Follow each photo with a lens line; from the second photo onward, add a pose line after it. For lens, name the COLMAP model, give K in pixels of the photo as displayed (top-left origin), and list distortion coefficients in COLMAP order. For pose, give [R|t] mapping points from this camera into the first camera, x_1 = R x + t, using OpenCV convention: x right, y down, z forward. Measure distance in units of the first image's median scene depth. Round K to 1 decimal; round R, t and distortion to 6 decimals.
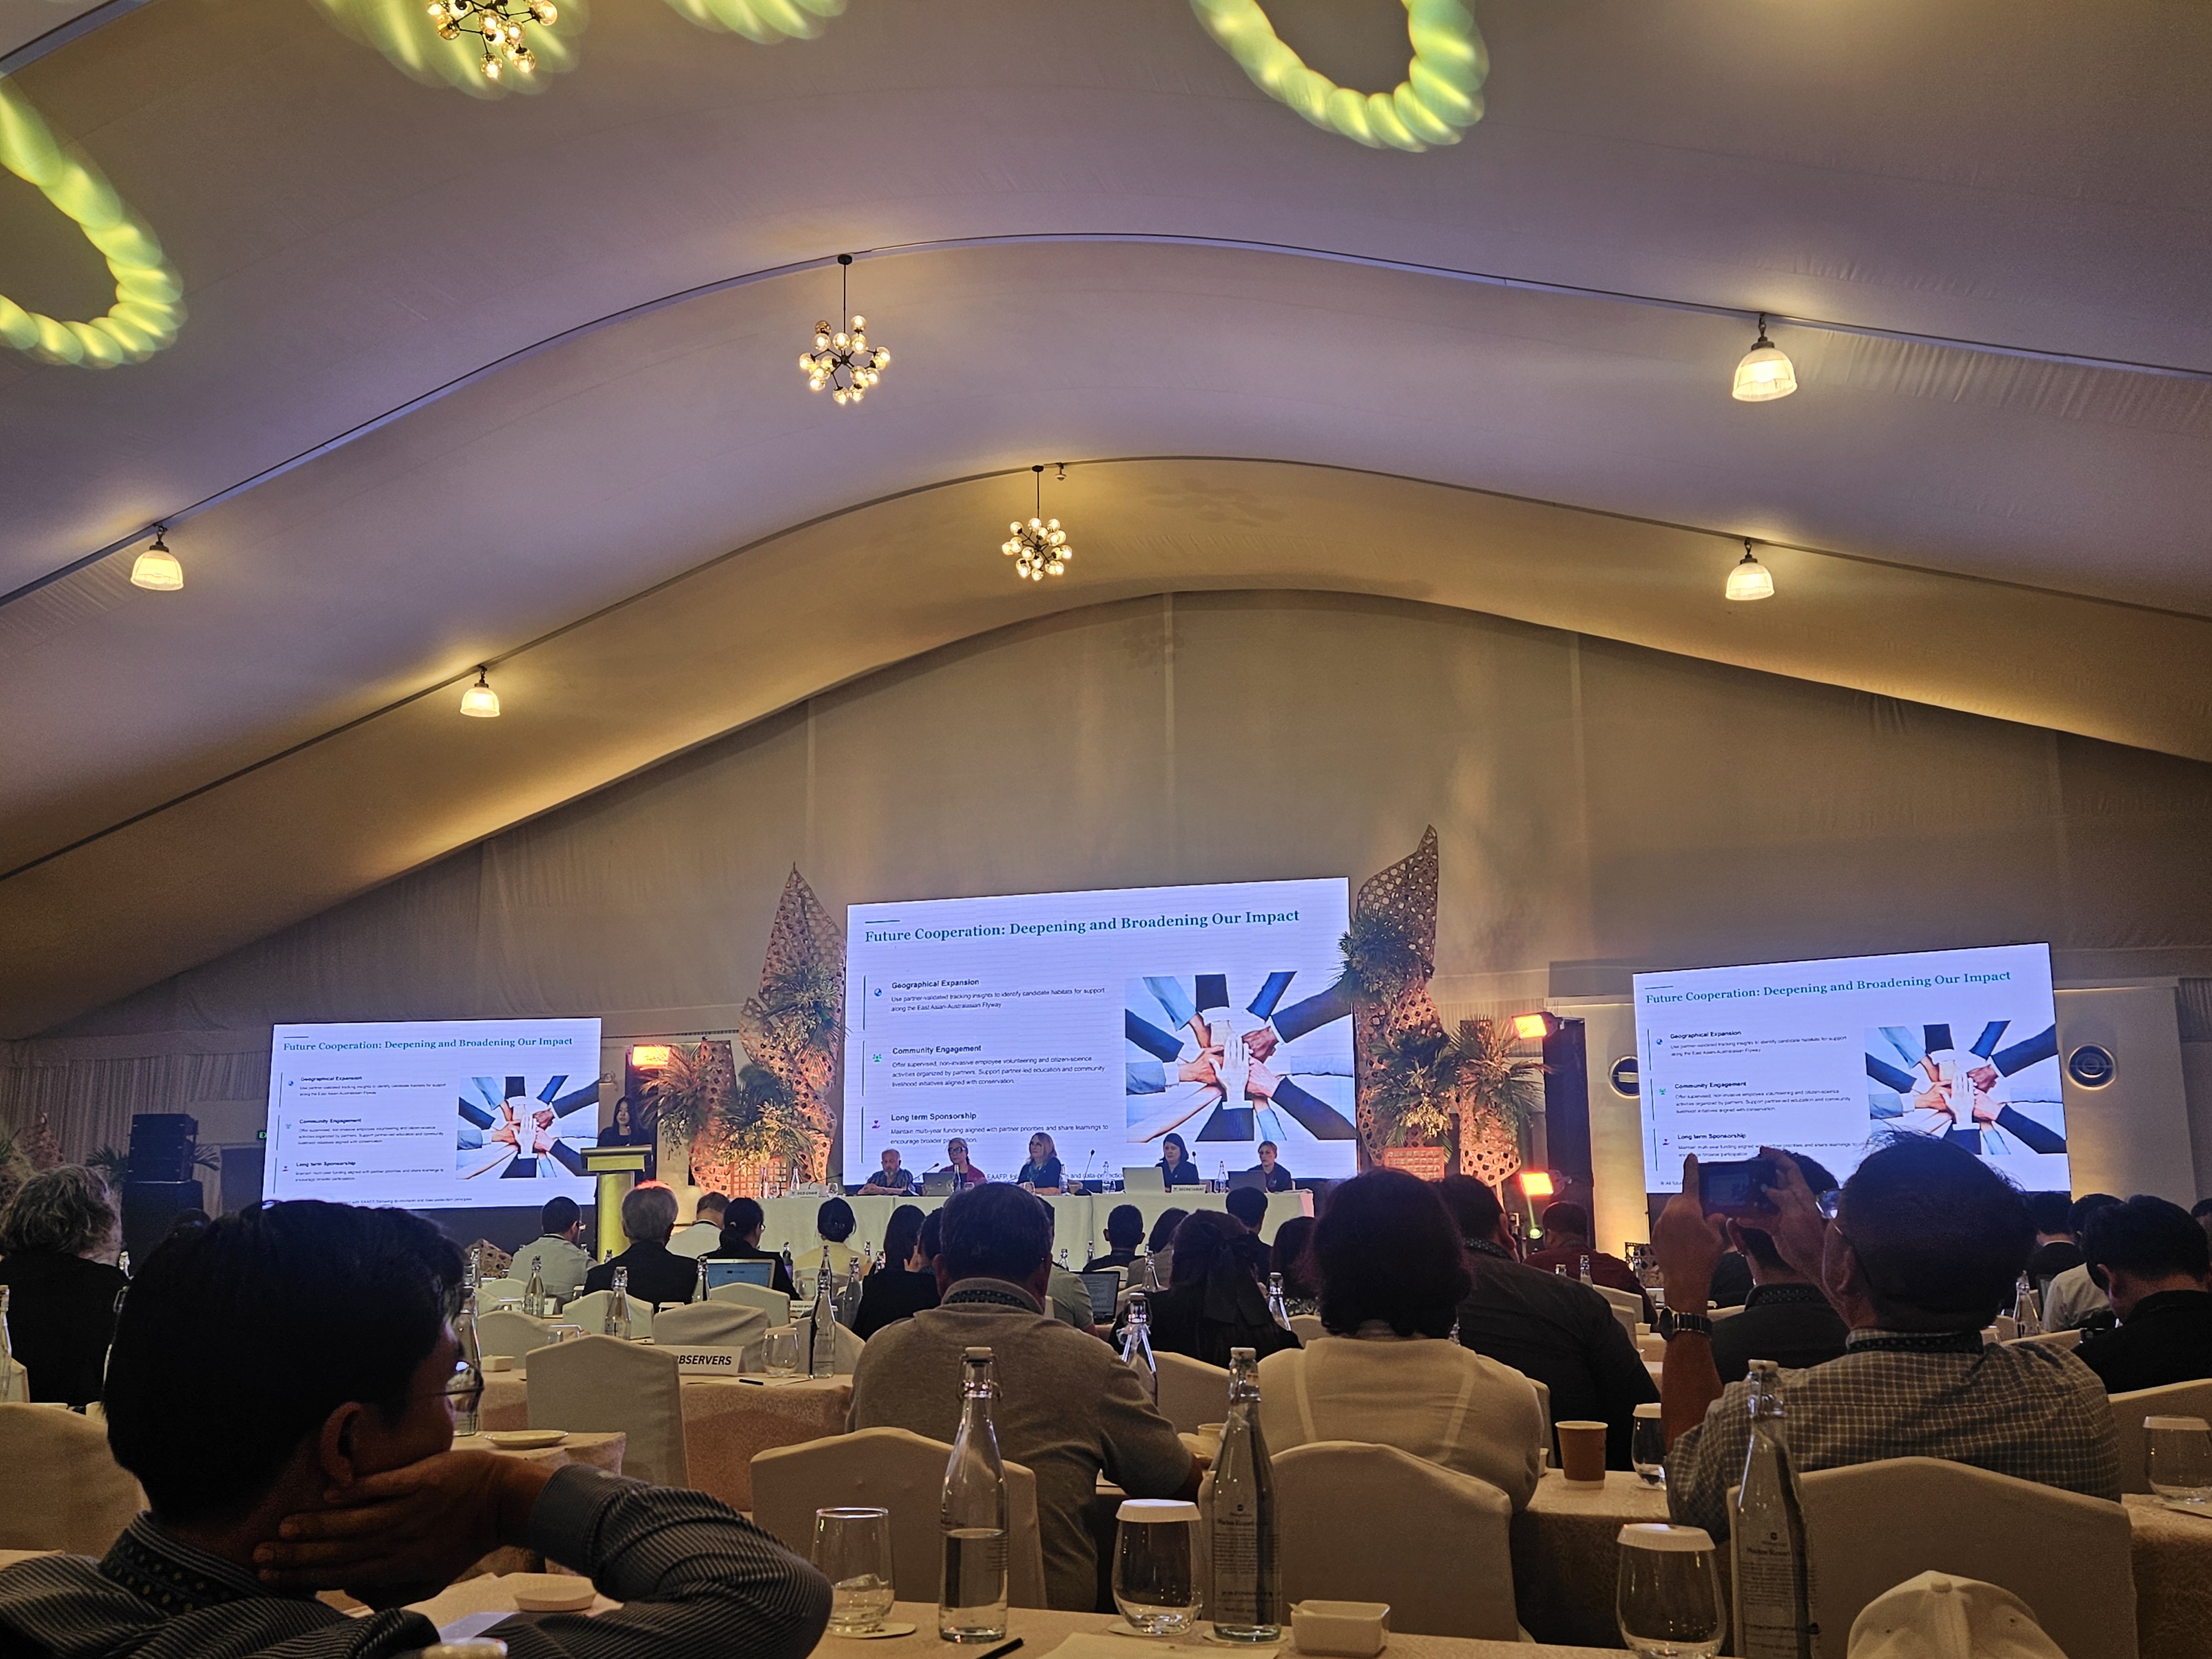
lens RADIAL K [[2016.3, 0, 1106.0], [0, 2016.3, 829.5], [0, 0, 1]] dist [0.011567, 0.002806]
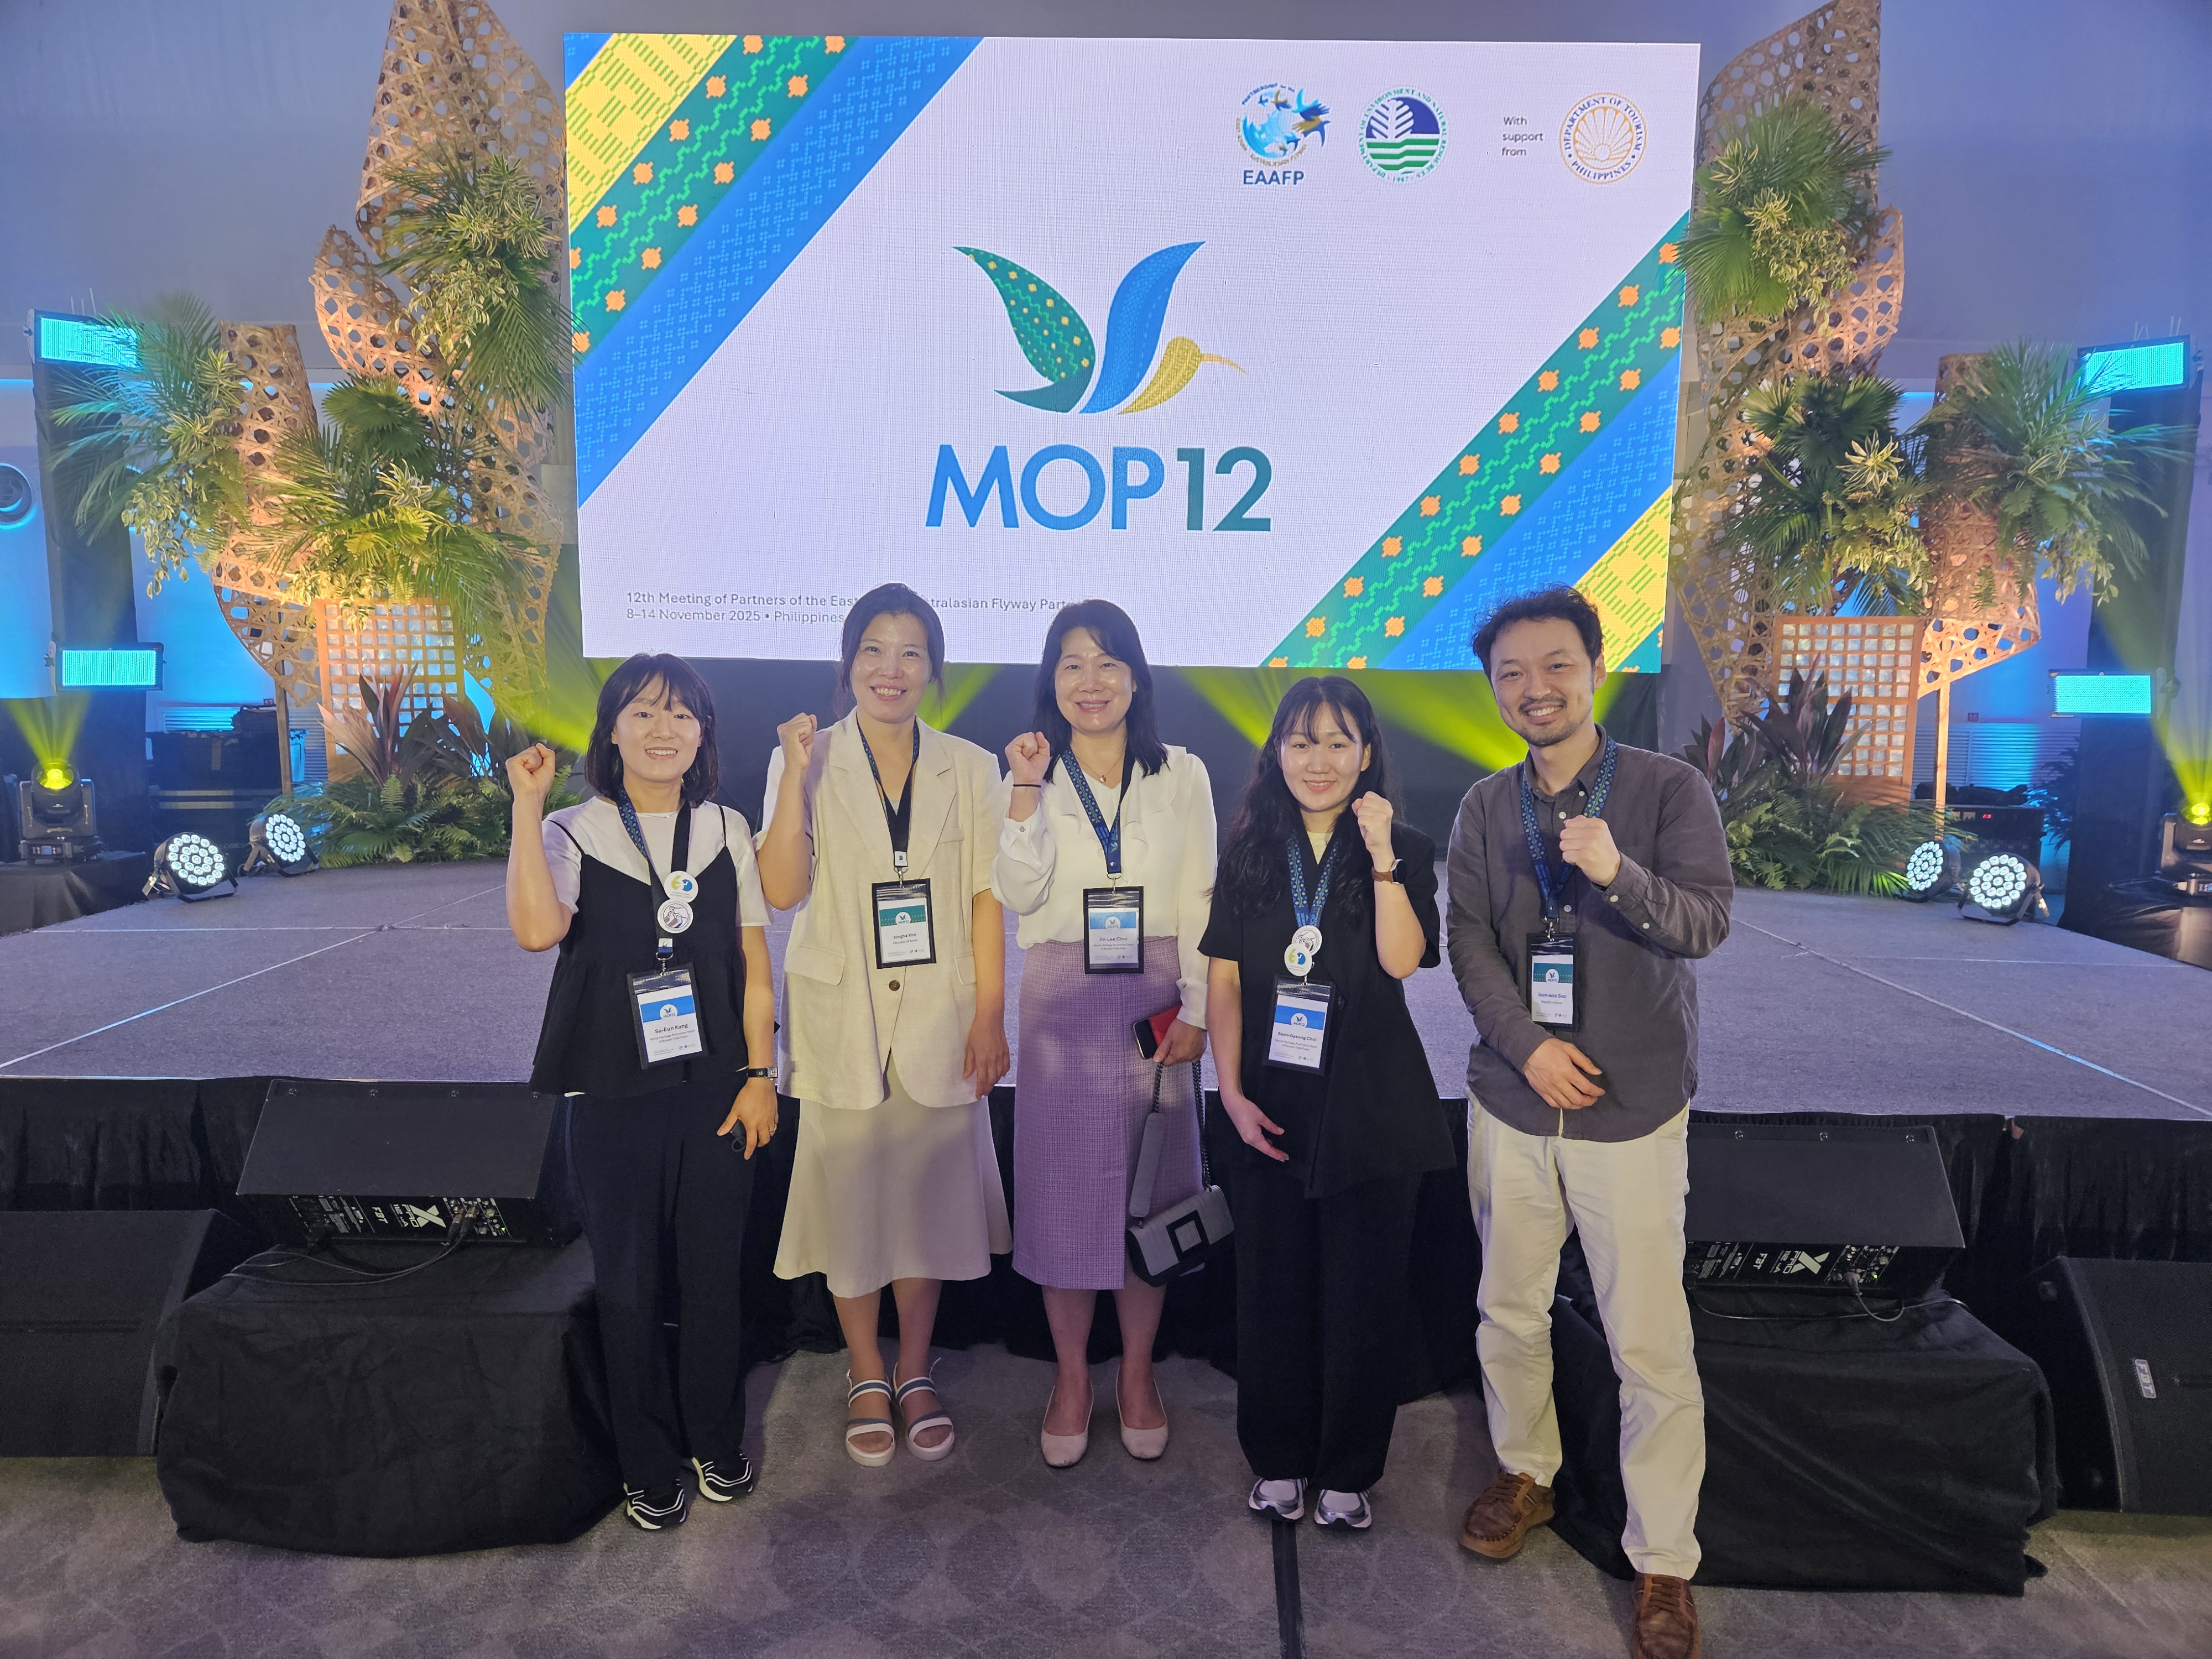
lens RADIAL K [[1531.1, 0, 1106.0], [0, 1531.1, 829.5], [0, 0, 1]] dist [0.011375, 0.002827]
pose [[0.960344, -0.012886, 0.278520, -0.113152], [-0.072475, 0.953057, 0.293990, 0.099769], [-0.269233, -0.302517, 0.914329, 0.624021]]
